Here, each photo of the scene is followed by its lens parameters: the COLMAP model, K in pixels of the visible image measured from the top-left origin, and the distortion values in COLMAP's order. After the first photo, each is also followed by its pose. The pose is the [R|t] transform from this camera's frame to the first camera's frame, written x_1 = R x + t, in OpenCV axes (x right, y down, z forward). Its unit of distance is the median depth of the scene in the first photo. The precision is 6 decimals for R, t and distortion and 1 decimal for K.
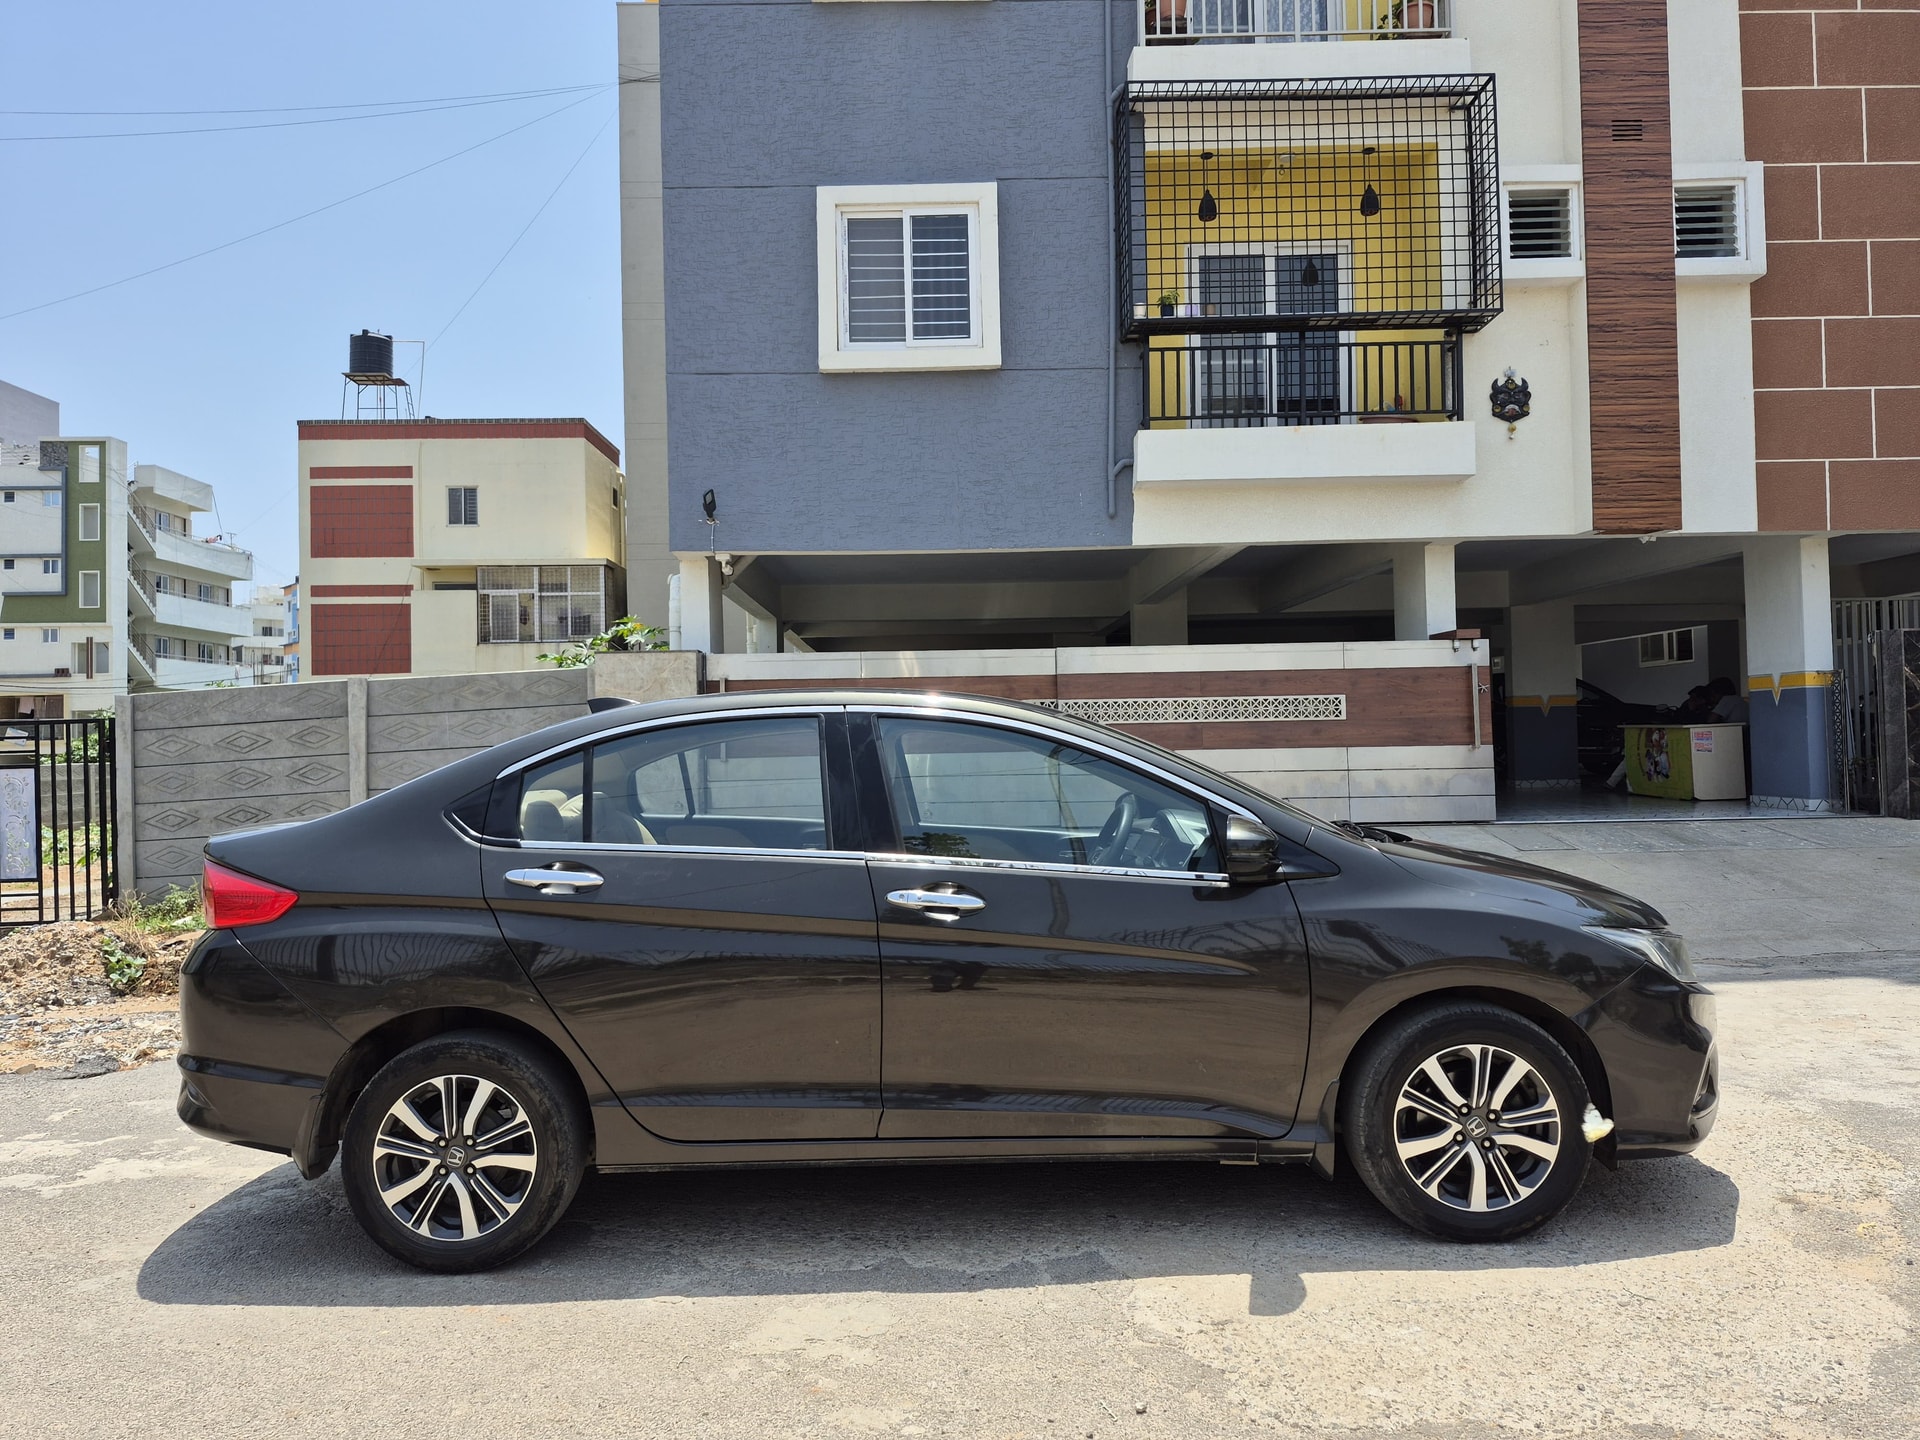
lens RADIAL K [[1347.7, 0, 952.5], [0, 1347.7, 709.8], [0, 0, 1]] dist [0.063192, -0.063976]
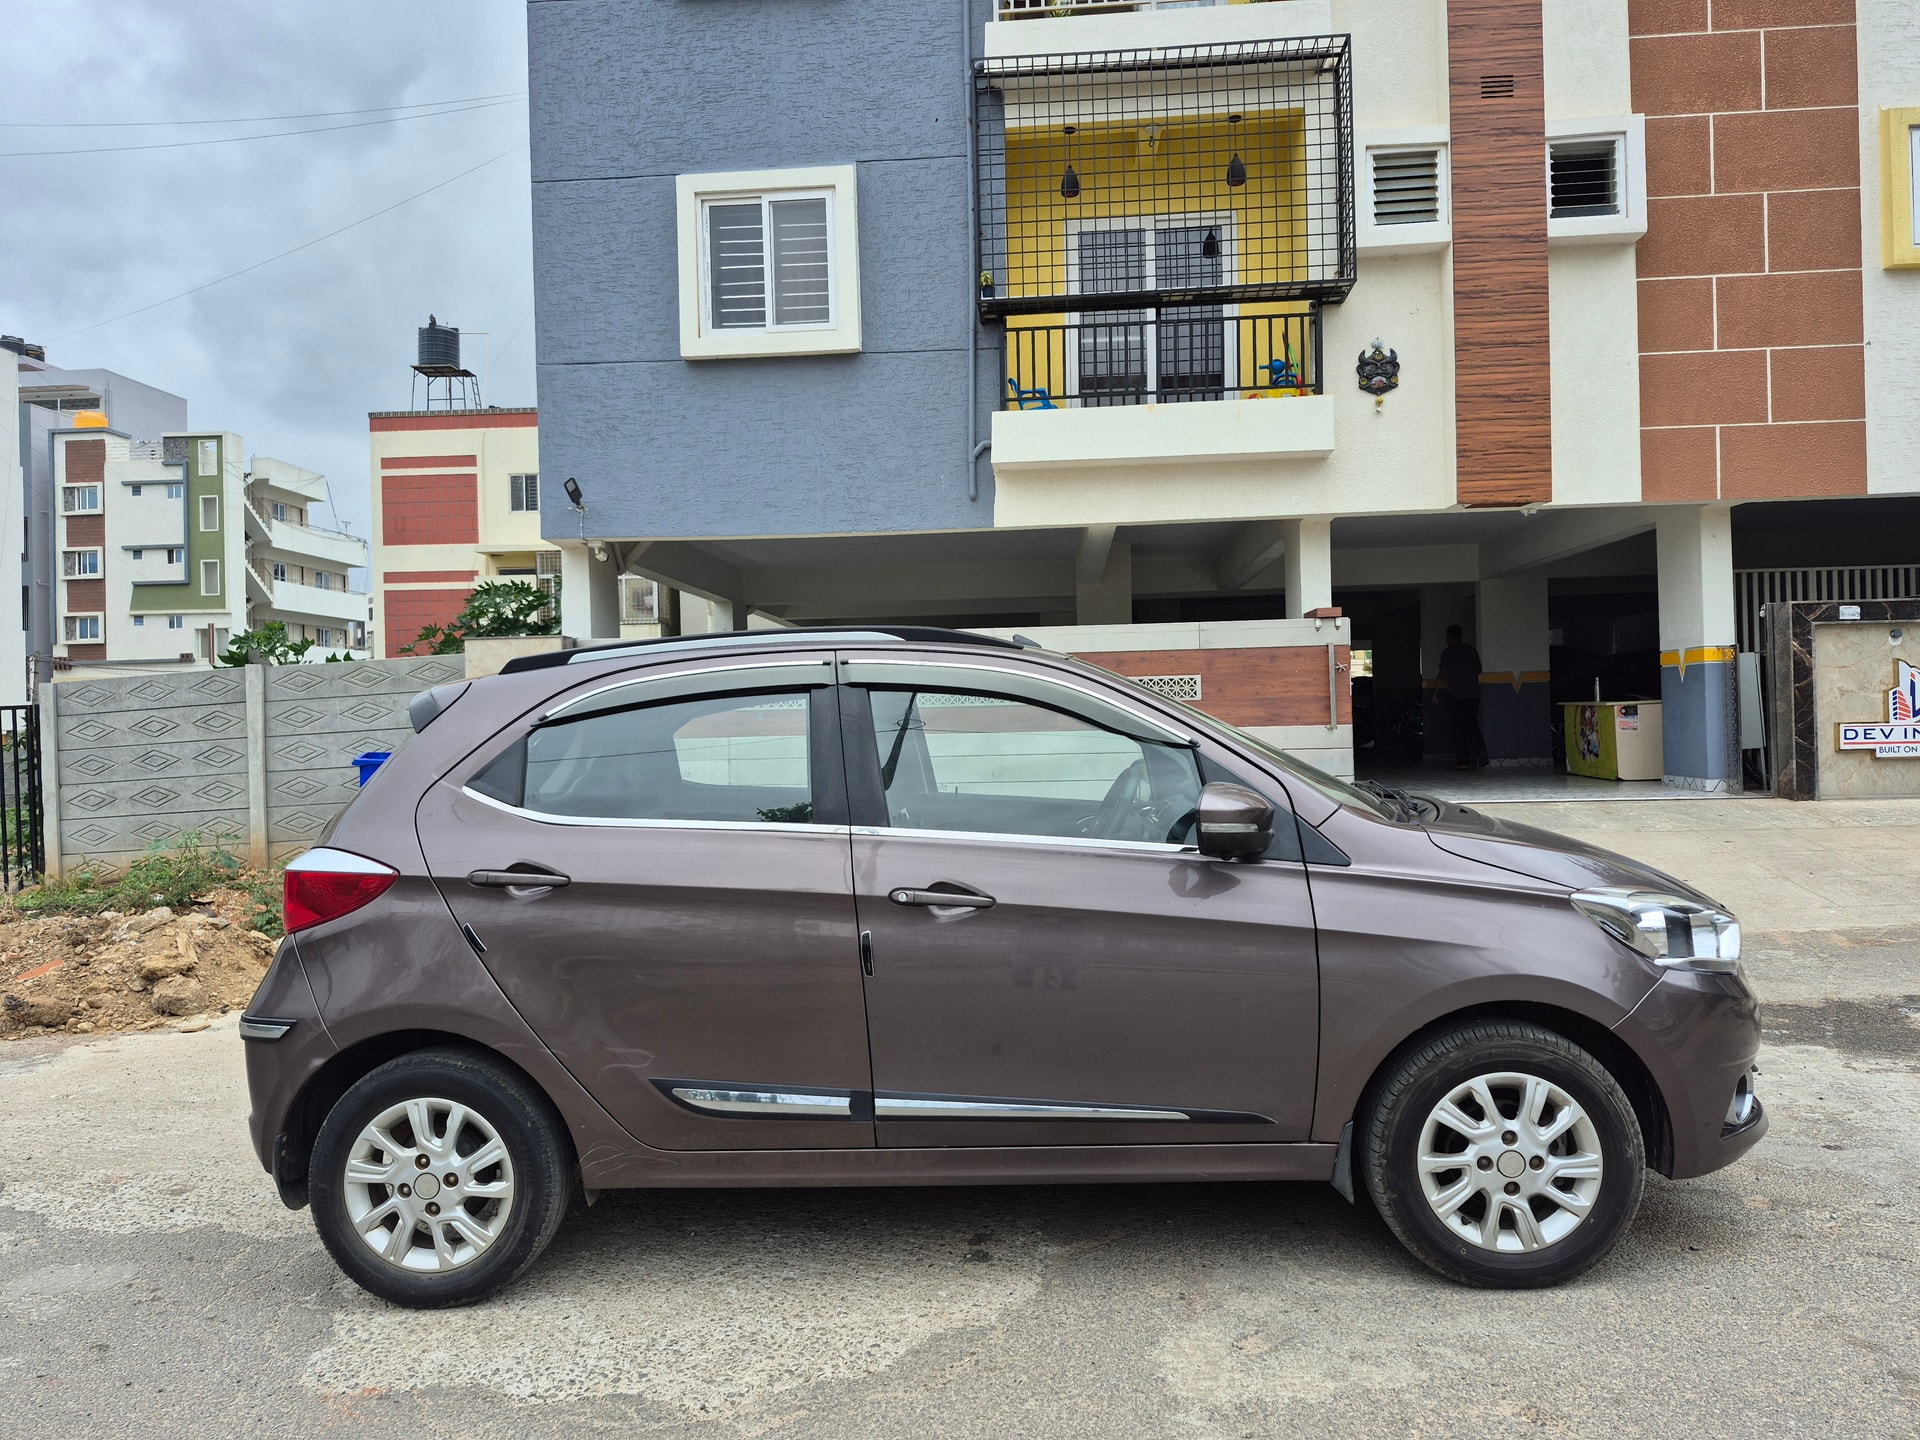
lens RADIAL K [[1347.7, 0, 963.0], [0, 1347.7, 714.1], [0, 0, 1]] dist [0.063192, -0.063976]
pose [[0.996542, -0.004362, -0.082975, 0.191522], [0.006024, 0.999786, 0.019783, -0.003085], [0.082871, -0.020215, 0.996355, 0.000193]]
